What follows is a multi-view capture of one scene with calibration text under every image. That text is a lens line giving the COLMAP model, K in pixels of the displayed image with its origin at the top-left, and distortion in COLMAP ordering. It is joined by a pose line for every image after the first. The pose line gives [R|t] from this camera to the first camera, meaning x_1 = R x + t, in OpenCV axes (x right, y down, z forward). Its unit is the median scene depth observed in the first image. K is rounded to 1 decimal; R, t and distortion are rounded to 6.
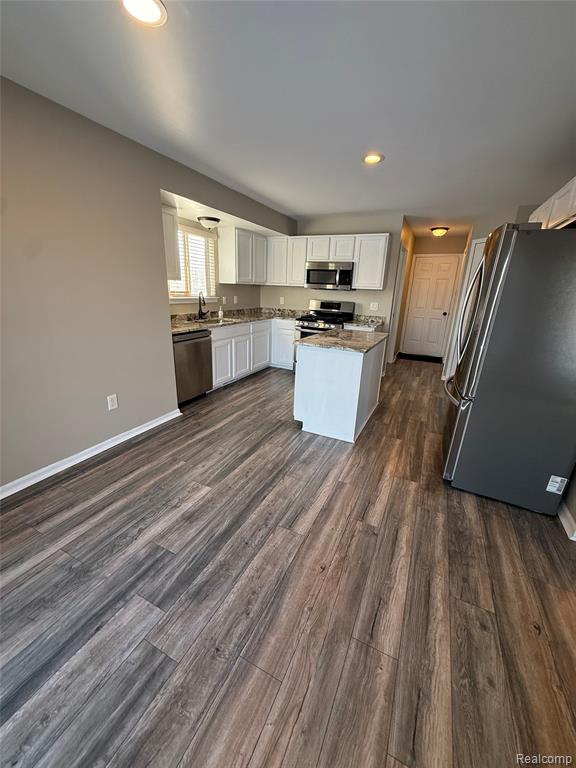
lens RADIAL K [[302.7, 0, 288.0], [0, 302.7, 384.0], [0, 0, 1]] dist [-0.010947, 0.000416]
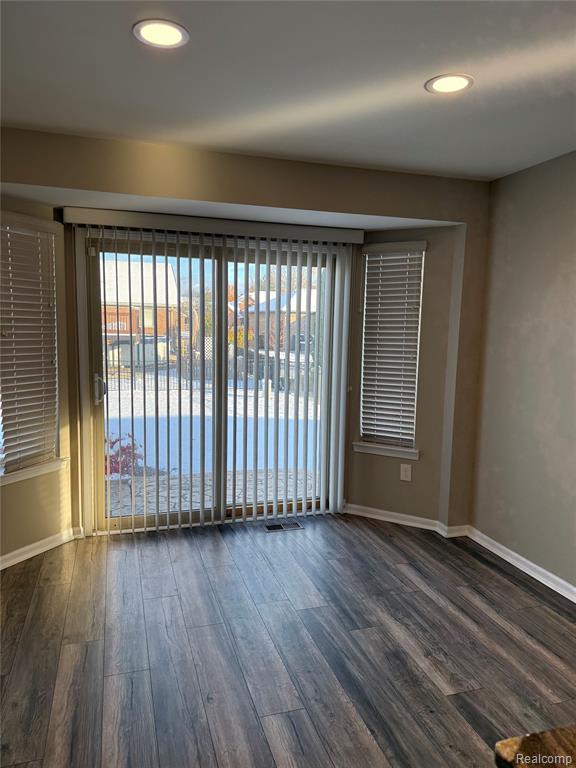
lens RADIAL K [[544.5, 0, 284.0], [0, 544.5, 381.9], [0, 0, 1]] dist [0.067391, -0.102843]
pose [[-0.730687, 0.021922, -0.682361, 2.232337], [-0.256546, 0.917416, 0.304189, -1.457515], [0.632677, 0.397324, -0.664720, 4.234021]]
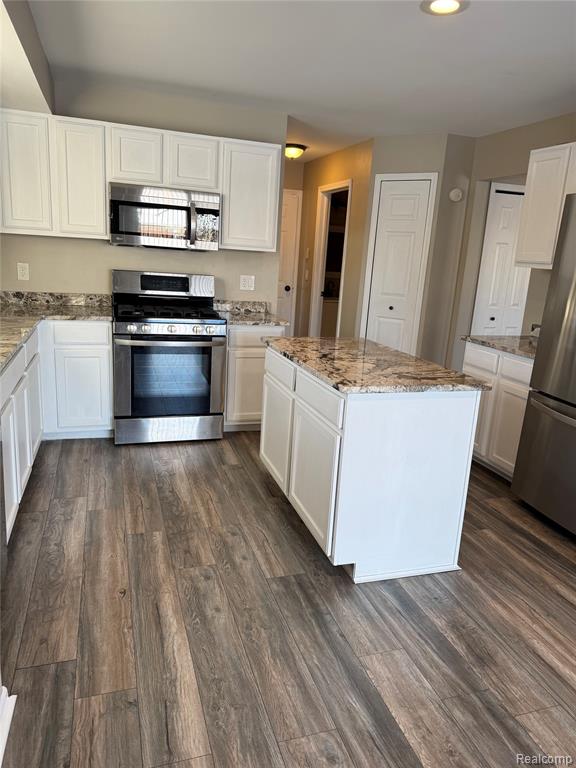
lens RADIAL K [[538.2, 0, 294.5], [0, 538.2, 385.2], [0, 0, 1]] dist [0.078078, -0.096017]
pose [[0.718840, -0.157410, 0.677120, -0.310898], [0.178405, 0.983177, 0.039162, -0.107305], [-0.671893, 0.092651, 0.734830, 0.286963]]
